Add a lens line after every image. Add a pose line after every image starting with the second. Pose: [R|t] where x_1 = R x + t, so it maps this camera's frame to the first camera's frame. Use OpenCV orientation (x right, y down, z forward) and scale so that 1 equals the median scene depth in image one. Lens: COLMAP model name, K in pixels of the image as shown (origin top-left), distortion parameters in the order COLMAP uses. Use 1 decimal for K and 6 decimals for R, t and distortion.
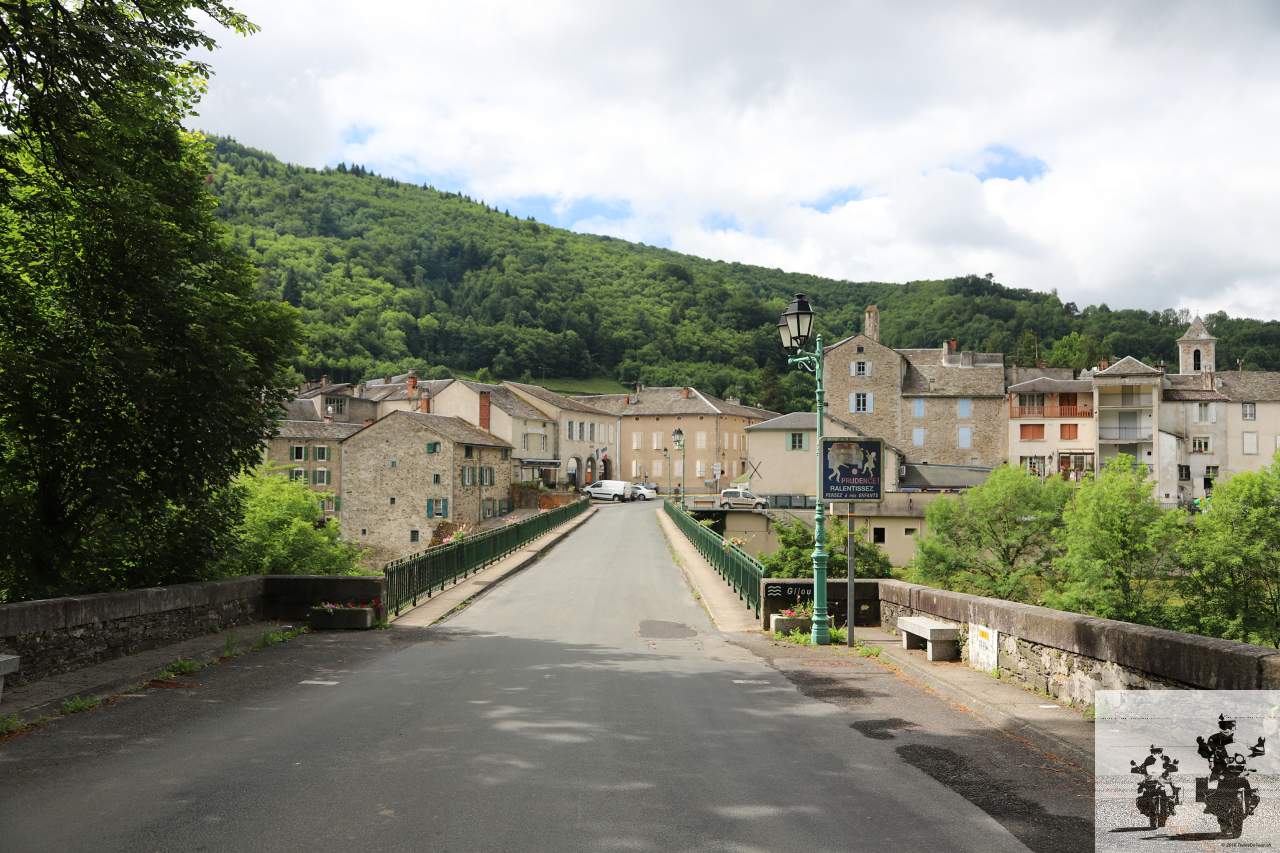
lens RADIAL K [[1135.4, 0, 645.2], [0, 1135.4, 432.3], [0, 0, 1]] dist [-0.021475, 0.036246]
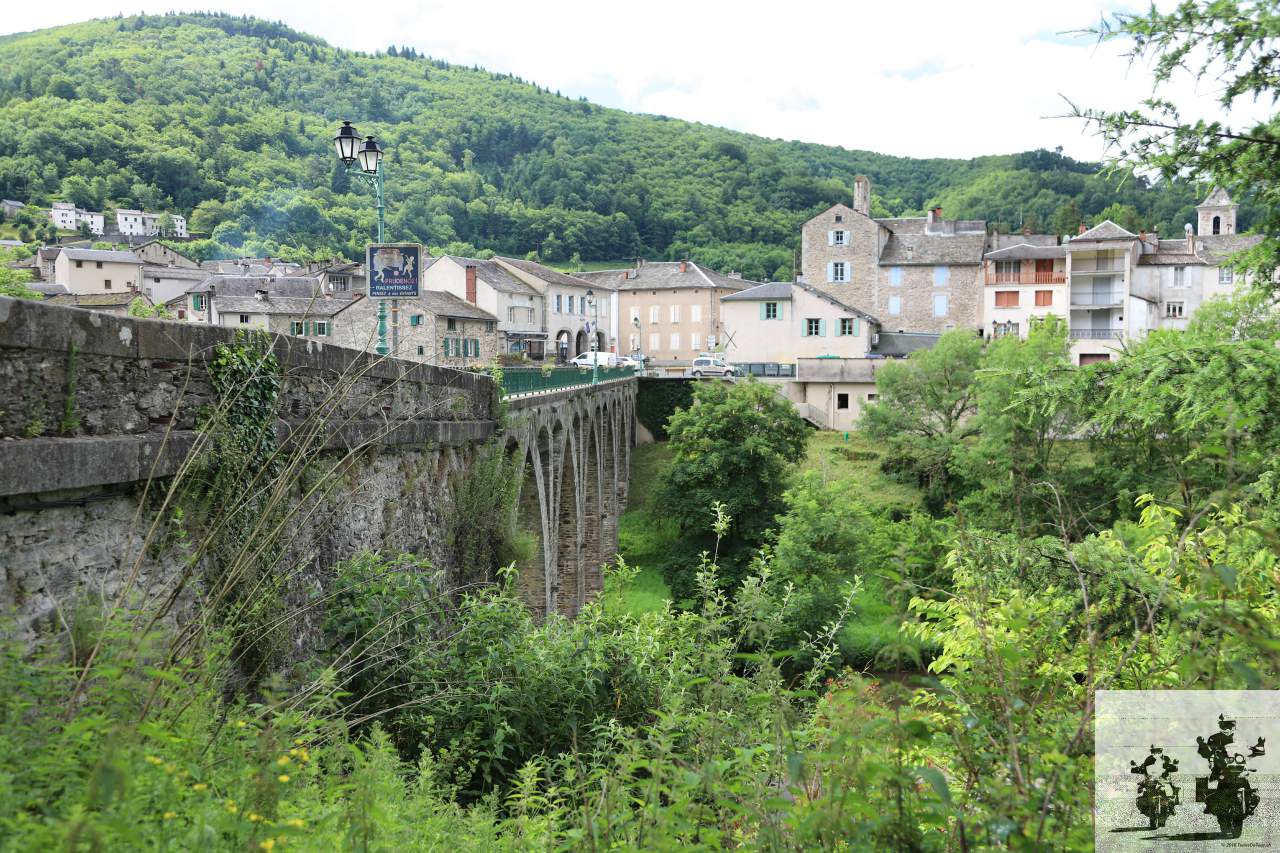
lens RADIAL K [[1135.4, 0, 643.5], [0, 1135.4, 434.7], [0, 0, 1]] dist [-0.021475, 0.036246]
pose [[0.997831, -0.003610, -0.065736, 0.075994], [0.010294, 0.994769, 0.101630, 0.012389], [0.065025, -0.102087, 0.992648, -0.024410]]
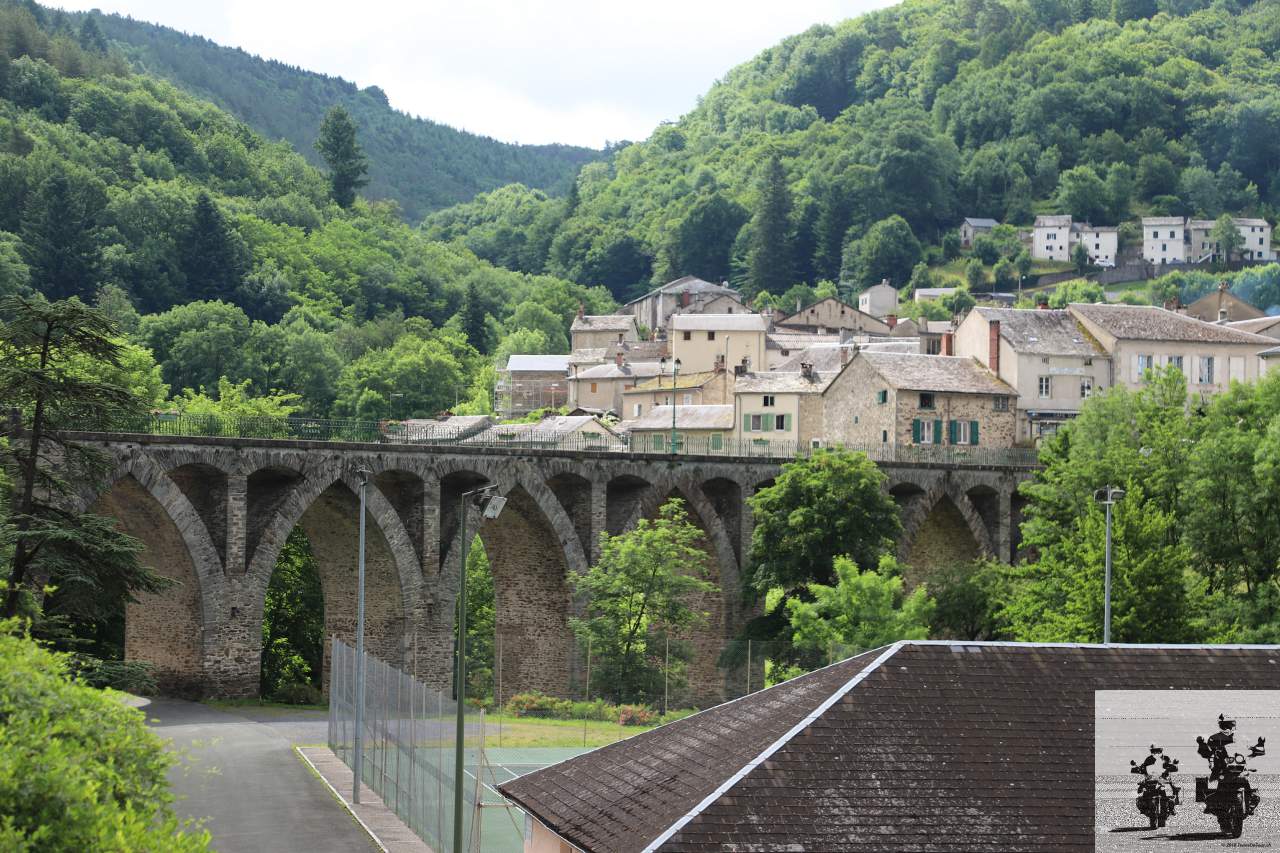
lens RADIAL K [[2776.8, 0, 628.0], [0, 2776.8, 429.9], [0, 0, 1]] dist [0.440716, 0.000000]
pose [[0.663014, -0.024319, -0.748211, 0.975570], [0.022836, 0.999664, -0.012257, 0.048032], [0.748258, -0.008960, 0.663347, -0.350019]]
